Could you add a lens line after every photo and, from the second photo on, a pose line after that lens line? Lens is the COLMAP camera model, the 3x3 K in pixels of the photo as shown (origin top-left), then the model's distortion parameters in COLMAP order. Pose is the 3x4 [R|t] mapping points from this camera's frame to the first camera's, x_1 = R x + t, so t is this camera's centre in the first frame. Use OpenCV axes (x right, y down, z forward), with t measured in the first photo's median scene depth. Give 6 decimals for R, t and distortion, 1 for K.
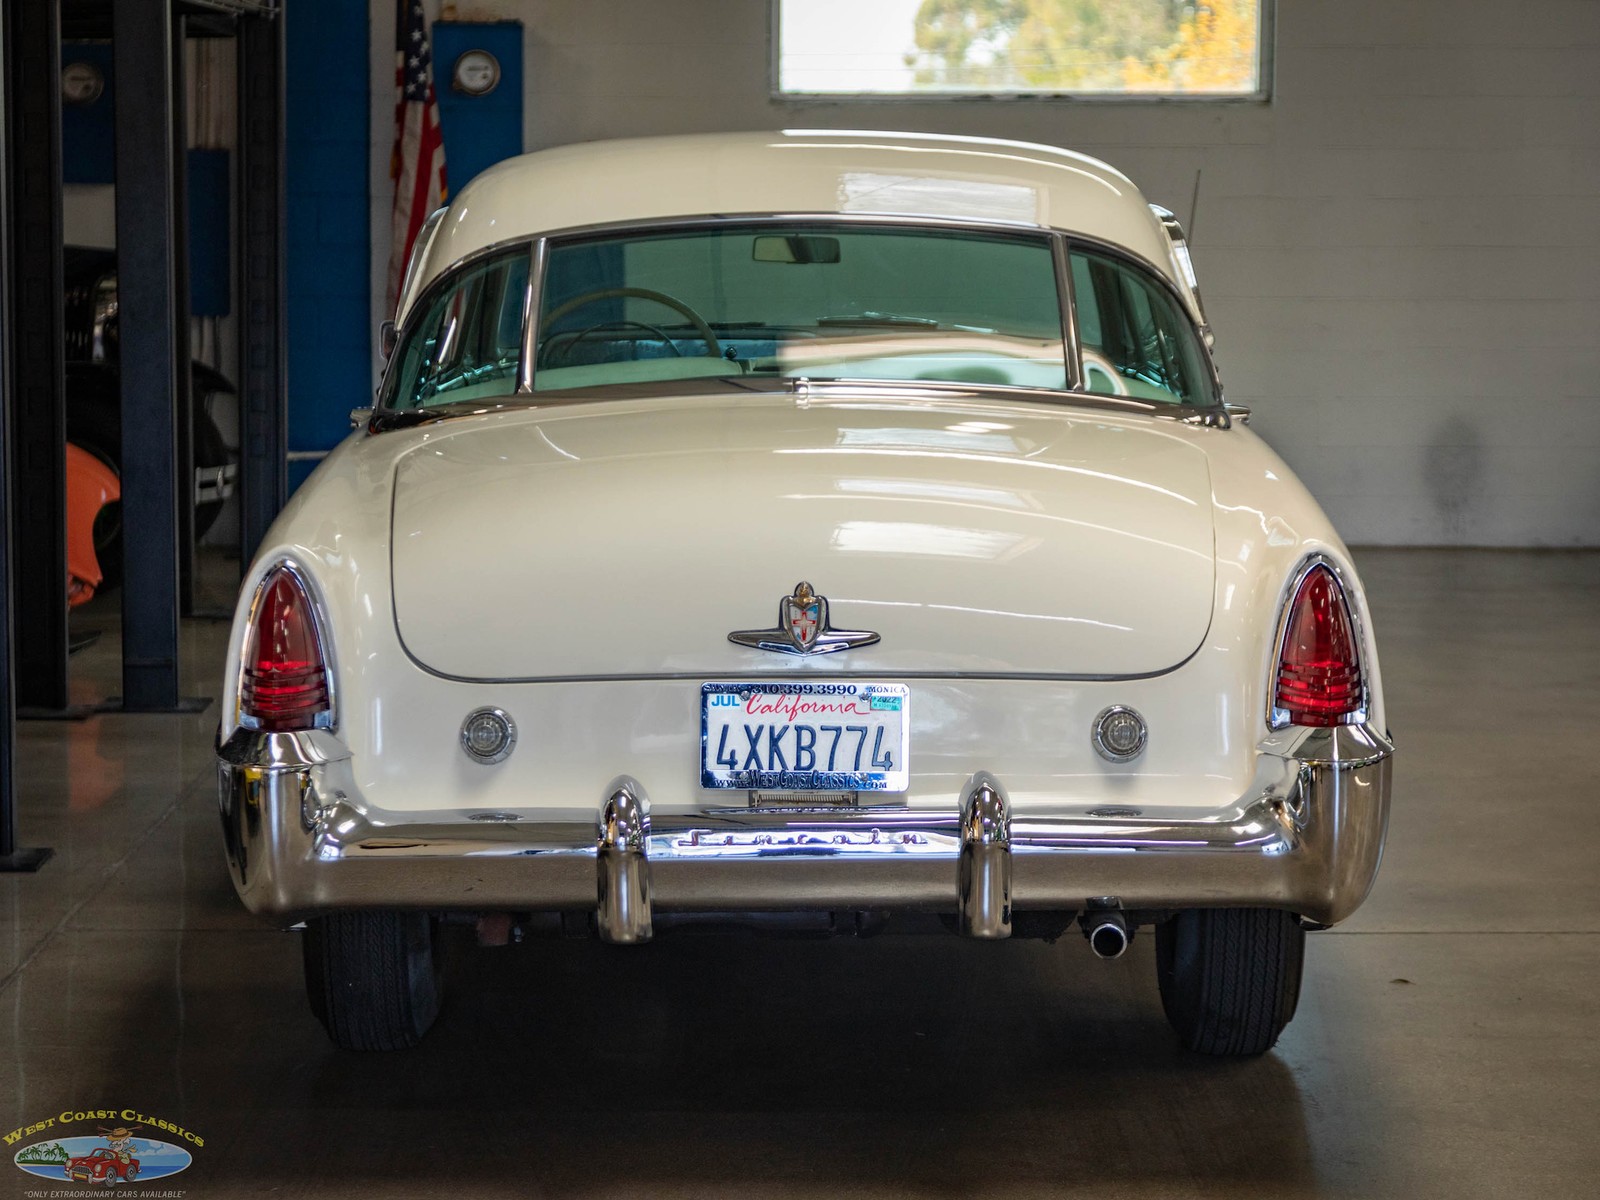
lens RADIAL K [[4402.1, 0, 800.0], [0, 4402.1, 600.0], [0, 0, 1]] dist [0.104065, -0.542610]
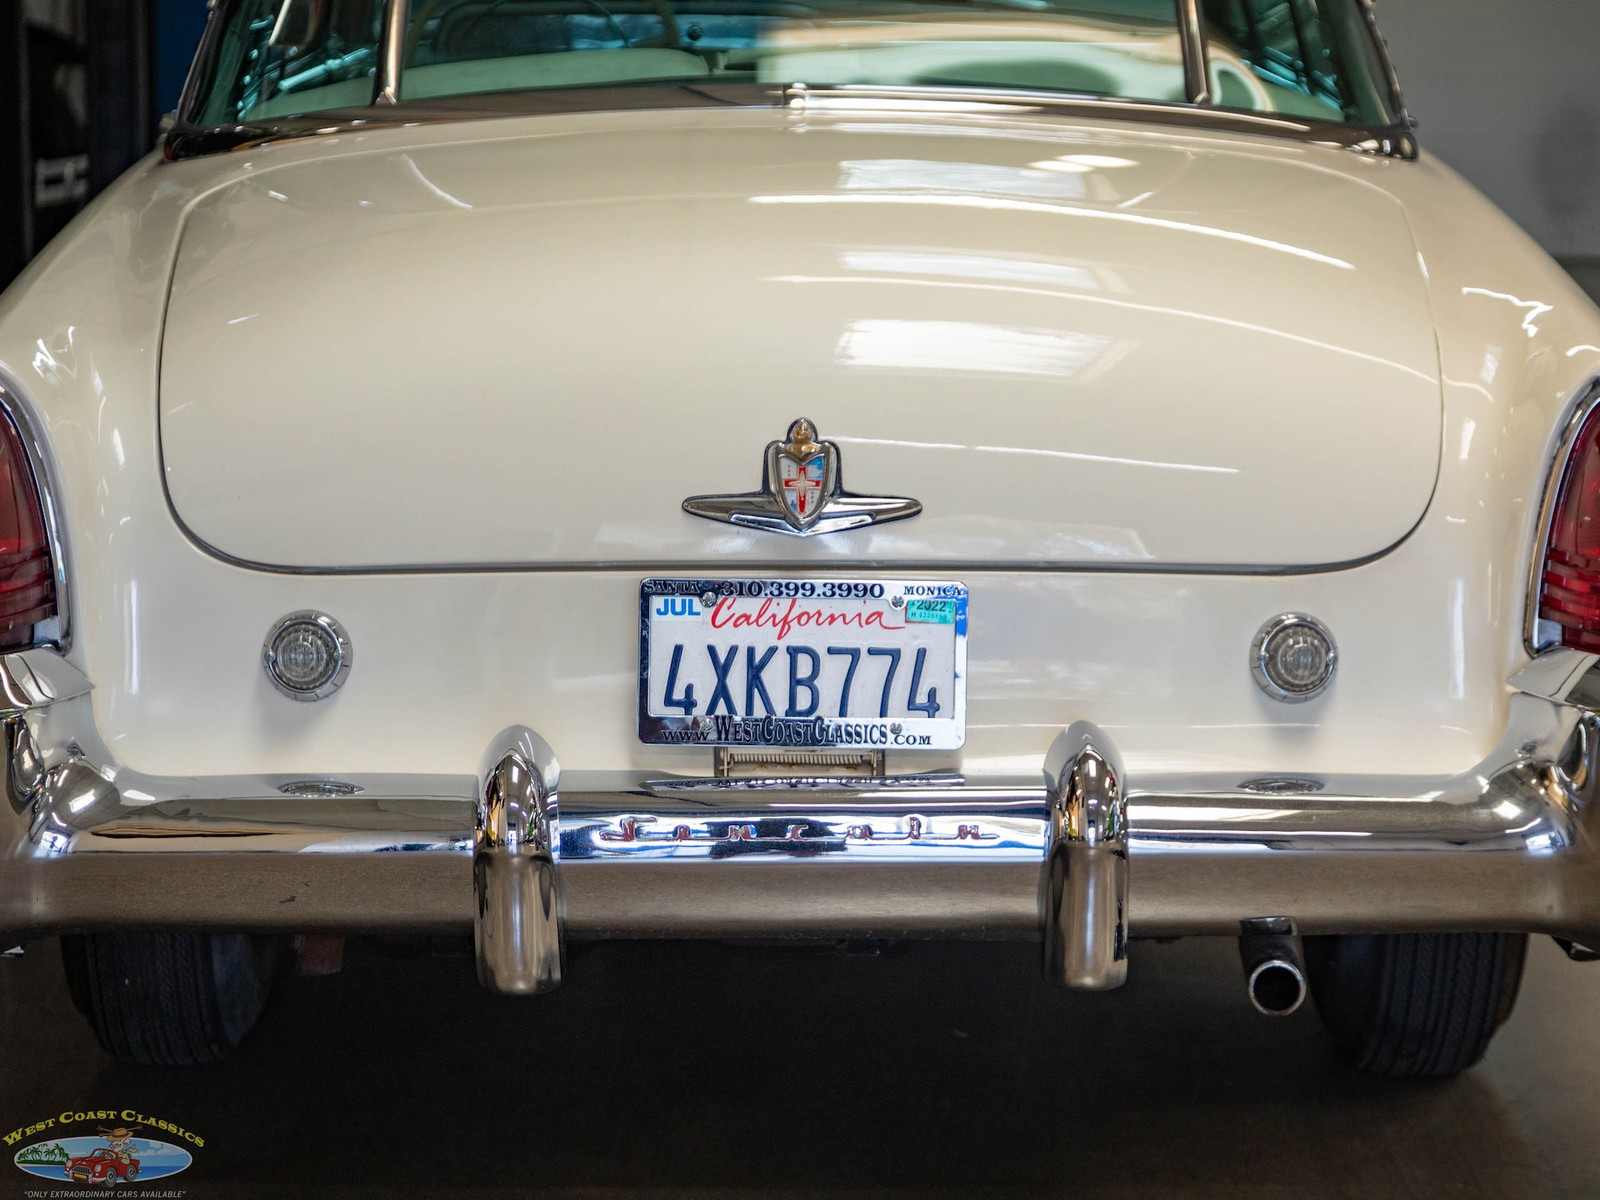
lens RADIAL K [[4402.1, 0, 800.0], [0, 4402.1, 600.0], [0, 0, 1]] dist [0.104065, -0.542610]
pose [[0.999966, 0.004391, 0.007029, -0.003784], [-0.004930, 0.996899, 0.078540, -0.028123], [-0.006662, -0.078572, 0.996886, 0.364667]]
